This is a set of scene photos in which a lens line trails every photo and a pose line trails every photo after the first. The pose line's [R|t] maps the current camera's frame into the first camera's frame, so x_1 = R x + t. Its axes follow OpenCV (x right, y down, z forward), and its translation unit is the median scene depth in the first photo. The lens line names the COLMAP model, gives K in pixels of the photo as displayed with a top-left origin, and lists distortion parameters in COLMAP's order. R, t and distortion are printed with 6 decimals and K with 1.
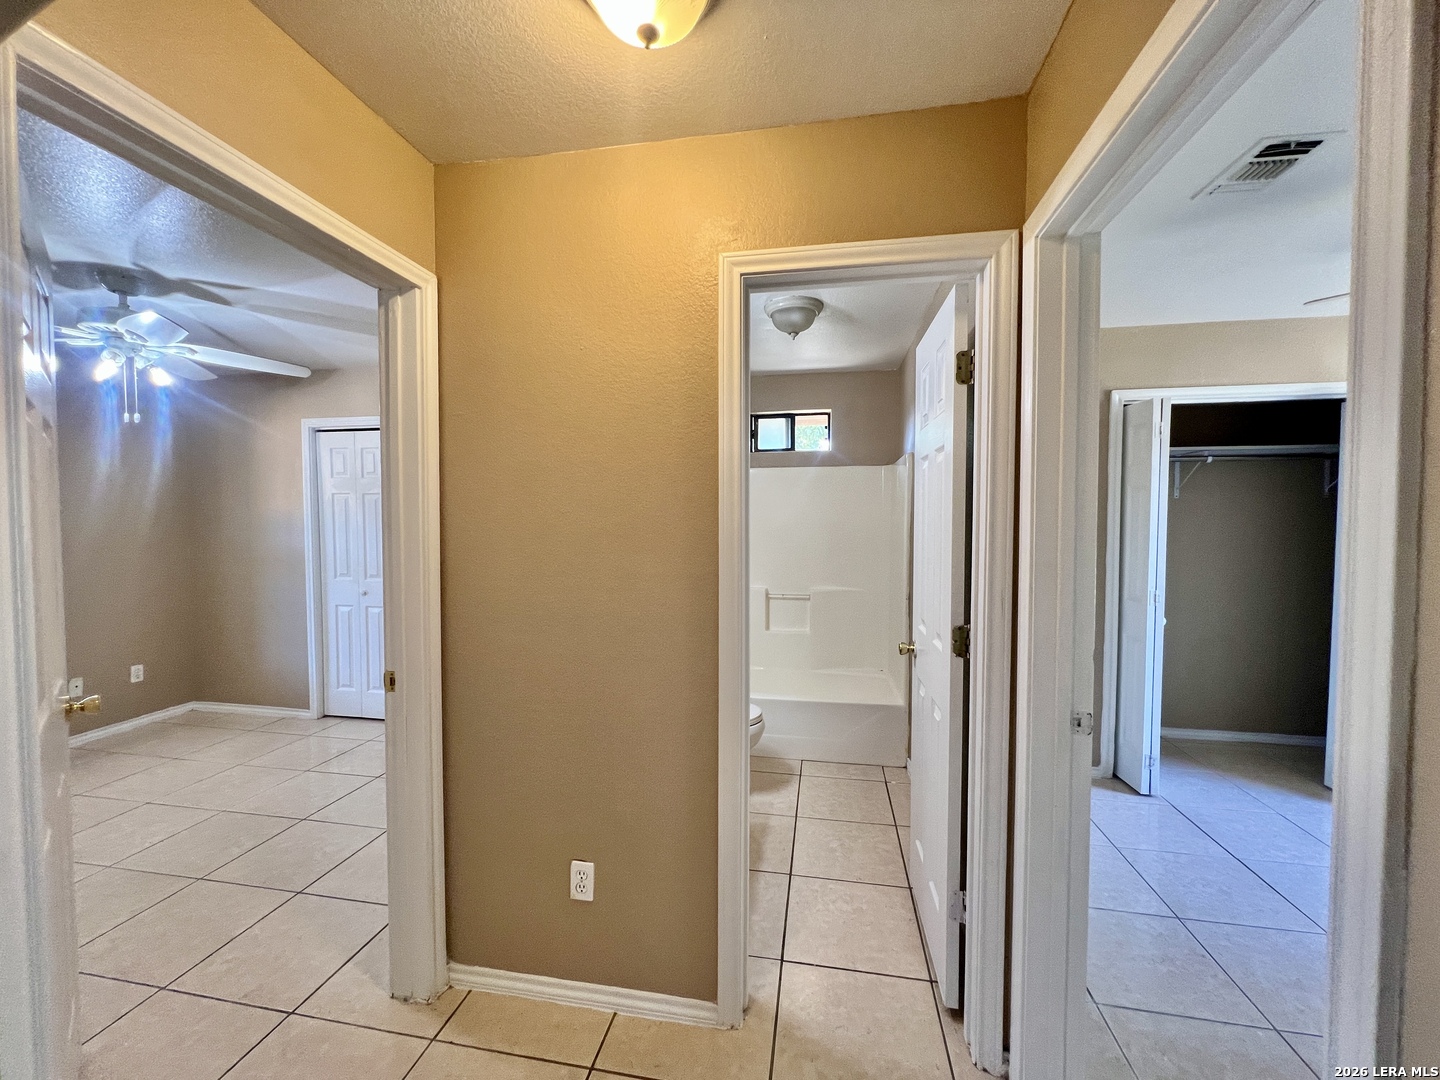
lens RADIAL K [[579.0, 0, 718.4], [0, 579.0, 535.9], [0, 0, 1]] dist [-0.000402, 0.000509]
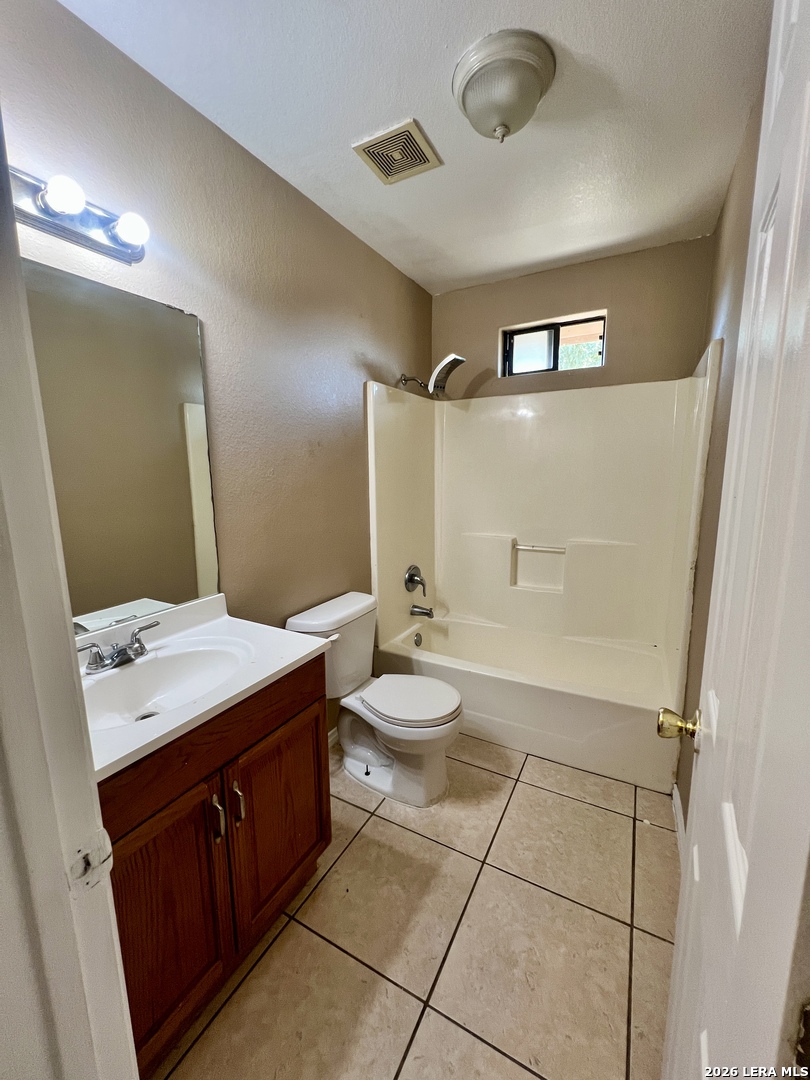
lens RADIAL K [[434.3, 0, 415.9], [0, 434.3, 541.9], [0, 0, 1]] dist [-0.000402, 0.000509]
pose [[0.956122, 0.036686, -0.290663, 0.126920], [0.000582, 0.991889, 0.127104, 0.013623], [0.292969, -0.121696, 0.948346, 0.330331]]
